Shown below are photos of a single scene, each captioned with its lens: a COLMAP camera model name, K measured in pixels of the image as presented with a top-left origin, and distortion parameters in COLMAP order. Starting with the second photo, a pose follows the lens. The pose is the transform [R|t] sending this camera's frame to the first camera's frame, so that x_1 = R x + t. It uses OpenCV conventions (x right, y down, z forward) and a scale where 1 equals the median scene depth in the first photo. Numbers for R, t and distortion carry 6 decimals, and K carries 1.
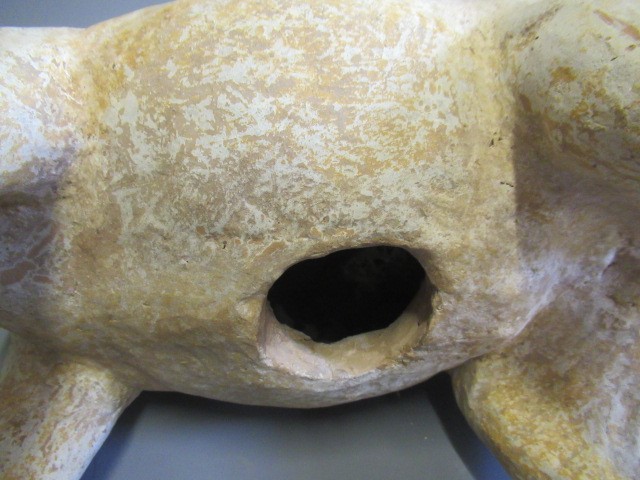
lens RADIAL K [[256.1, 0, 318.5], [0, 256.1, 239.8], [0, 0, 1]] dist [0.000028, 0.000017]
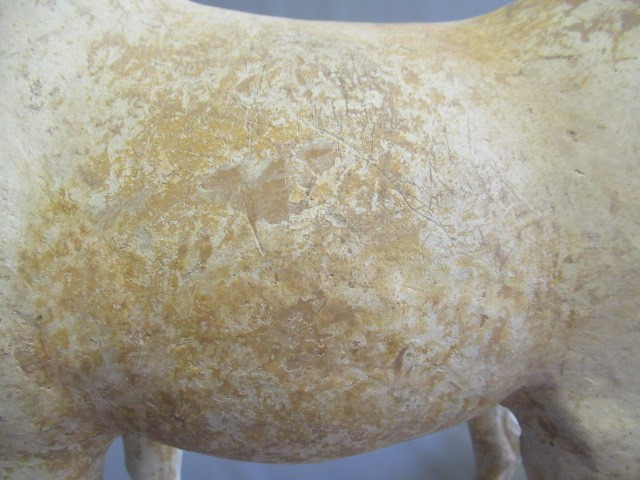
lens RADIAL K [[256.1, 0, 320.1], [0, 256.1, 239.6], [0, 0, 1]] dist [0.000028, 0.000017]
pose [[0.997775, -0.029957, 0.059563, -0.166461], [-0.018731, 0.731446, 0.681642, -2.035269], [-0.063987, -0.681241, 0.729258, 0.812656]]
